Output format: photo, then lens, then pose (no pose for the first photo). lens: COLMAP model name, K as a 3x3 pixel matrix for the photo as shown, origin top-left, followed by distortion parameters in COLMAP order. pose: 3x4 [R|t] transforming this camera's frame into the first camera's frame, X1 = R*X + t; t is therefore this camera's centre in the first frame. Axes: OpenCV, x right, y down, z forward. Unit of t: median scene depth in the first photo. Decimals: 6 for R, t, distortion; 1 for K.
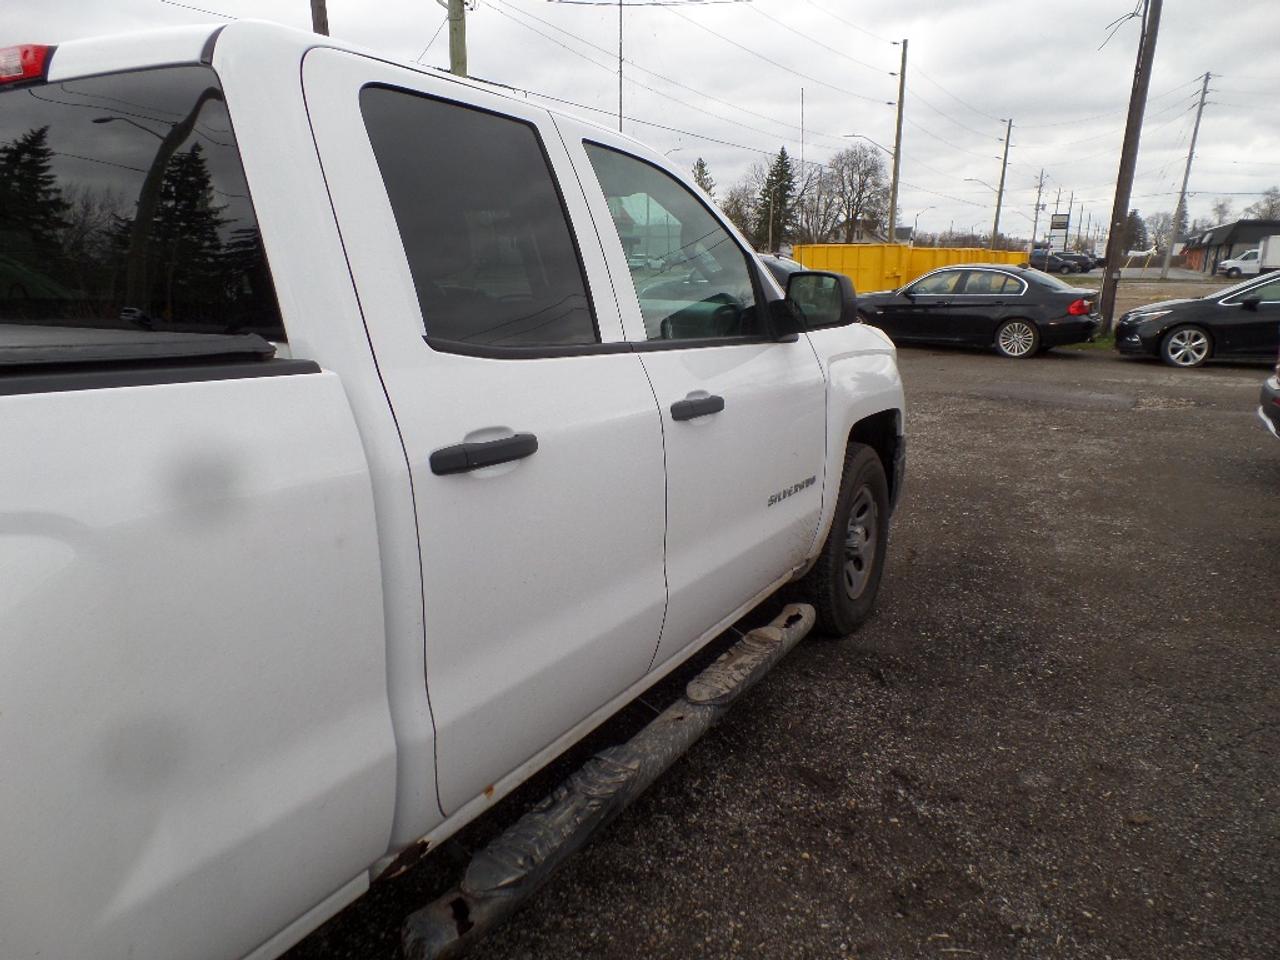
lens RADIAL K [[886.9, 0, 643.7], [0, 886.9, 485.5], [0, 0, 1]] dist [0.005478, -0.002049]
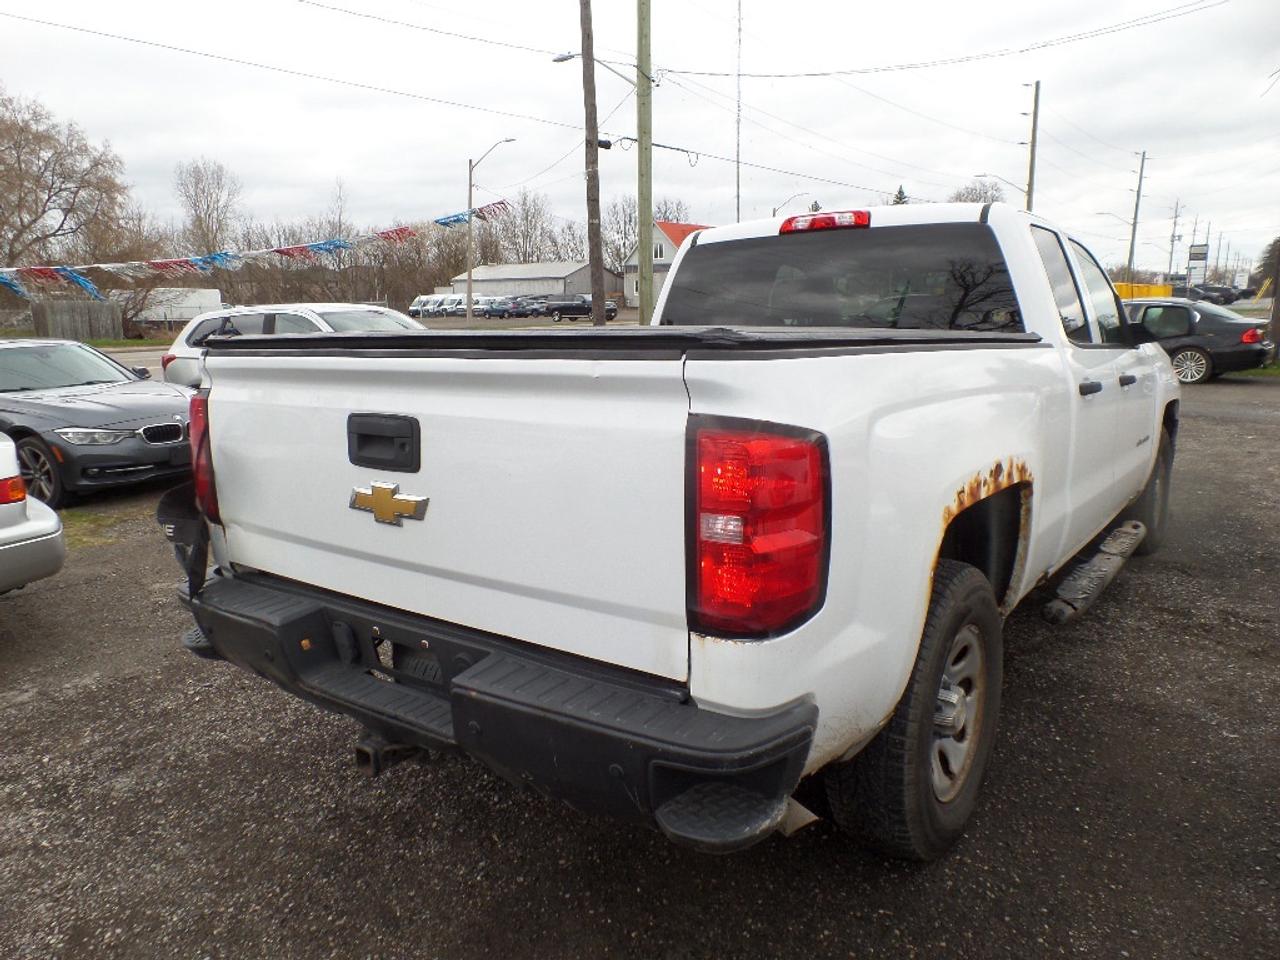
lens RADIAL K [[886.9, 0, 643.7], [0, 886.9, 485.5], [0, 0, 1]] dist [0.005478, -0.002049]
pose [[0.992860, 0.002720, -0.119252, -0.162118], [-0.008159, 0.998947, -0.045142, 0.050287], [0.119004, 0.045793, 0.991837, -0.210197]]
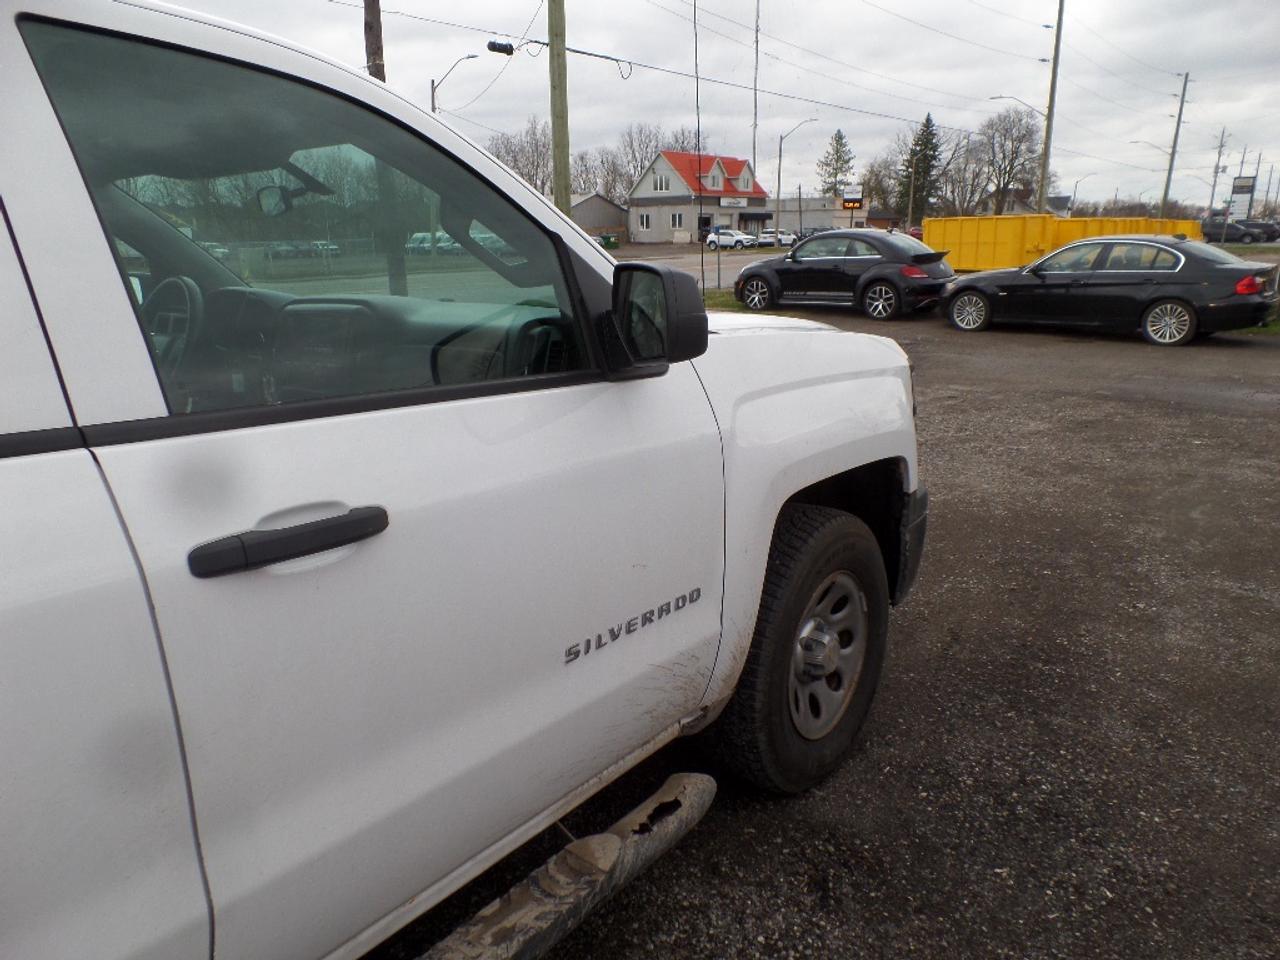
lens RADIAL K [[886.9, 0, 643.7], [0, 886.9, 485.5], [0, 0, 1]] dist [0.005478, -0.002049]
pose [[0.988767, 0.021815, -0.147867, 0.078560], [-0.018450, 0.999539, 0.024093, -0.031417], [0.148324, -0.021094, 0.988714, 0.120435]]
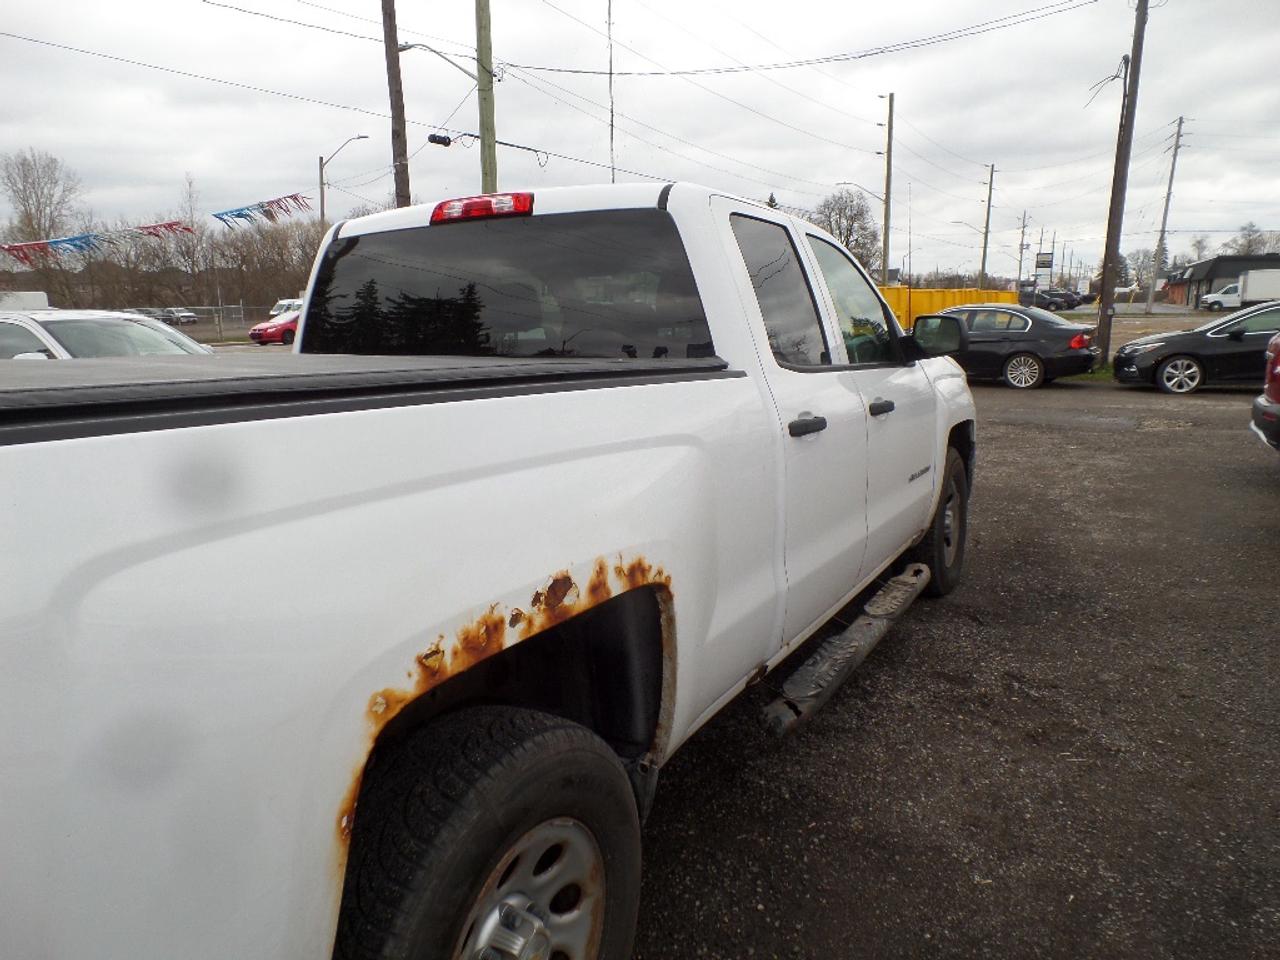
lens RADIAL K [[886.9, 0, 643.7], [0, 886.9, 485.5], [0, 0, 1]] dist [0.005478, -0.002049]
pose [[0.999724, -0.022481, 0.006801, -0.080809], [0.022787, 0.998542, -0.048931, 0.024450], [-0.005691, 0.049073, 0.998779, -0.110251]]
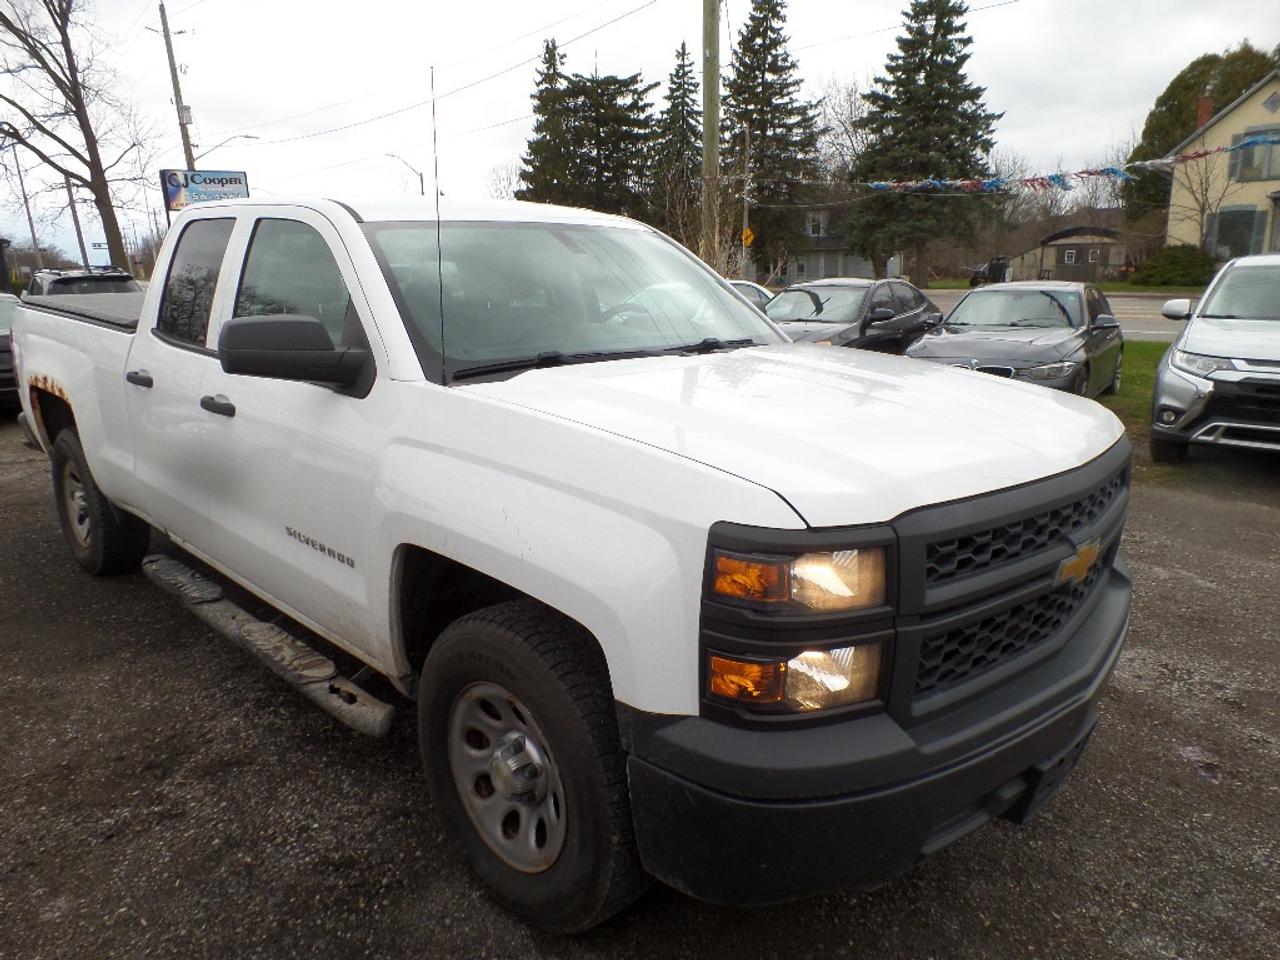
lens RADIAL K [[886.9, 0, 643.7], [0, 886.9, 485.5], [0, 0, 1]] dist [0.005478, -0.002049]
pose [[-0.257174, 0.235811, -0.937152, 0.285829], [-0.212903, 0.932117, 0.292969, -0.122041], [0.942621, 0.274866, -0.189511, 0.449033]]
